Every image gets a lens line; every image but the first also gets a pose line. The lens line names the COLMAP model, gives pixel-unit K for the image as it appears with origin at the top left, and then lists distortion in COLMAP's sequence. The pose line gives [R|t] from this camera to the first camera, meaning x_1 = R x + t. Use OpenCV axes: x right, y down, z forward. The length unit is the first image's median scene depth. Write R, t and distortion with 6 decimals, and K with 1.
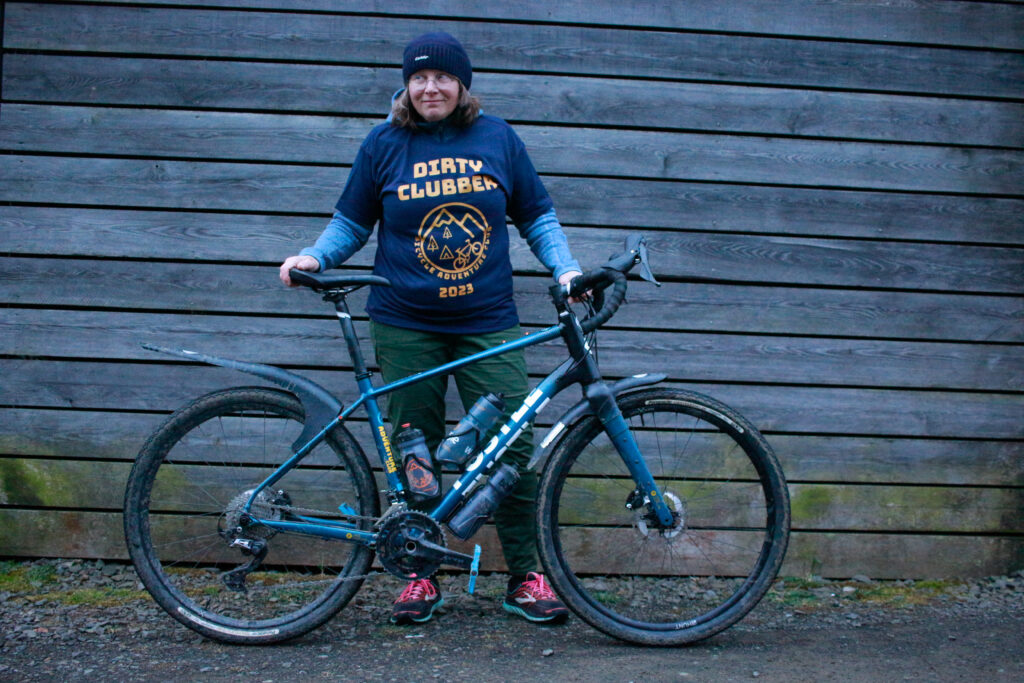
lens RADIAL K [[1116.8, 0, 514.4], [0, 1116.8, 343.4], [0, 0, 1]] dist [-0.085872, 0.000000]
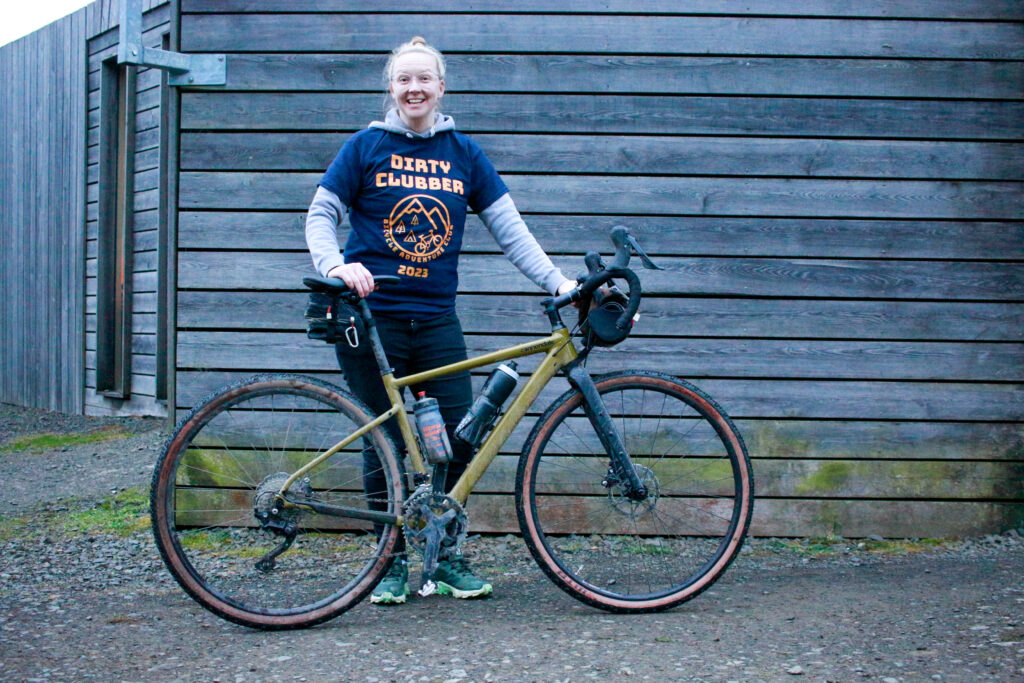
lens RADIAL K [[1165.1, 0, 516.4], [0, 1165.1, 347.4], [0, 0, 1]] dist [-0.097636, 0.000000]
pose [[0.996518, -0.022007, -0.080427, 0.027357], [0.021119, 0.999706, -0.011876, 0.010464], [0.080664, 0.010136, 0.996690, -0.306937]]
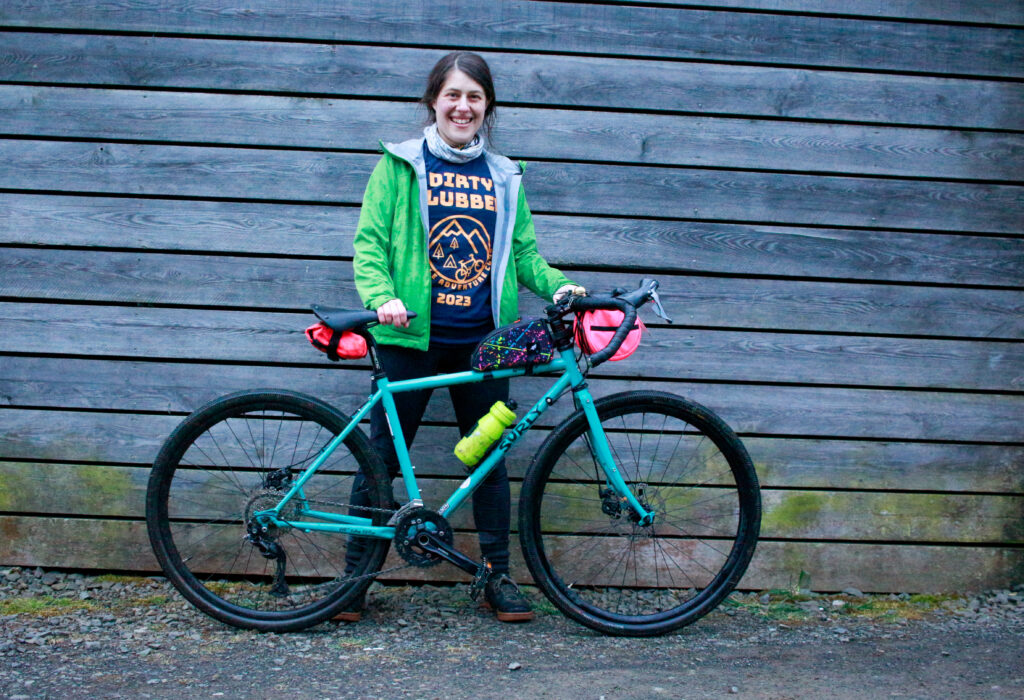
lens RADIAL K [[1252.5, 0, 481.0], [0, 1252.5, 335.6], [0, 0, 1]] dist [-0.091417, 0.000000]
pose [[0.999966, 0.003164, -0.007678, 0.007636], [-0.003196, 0.999986, -0.004190, 0.001820], [0.007665, 0.004214, 0.999962, -0.051197]]
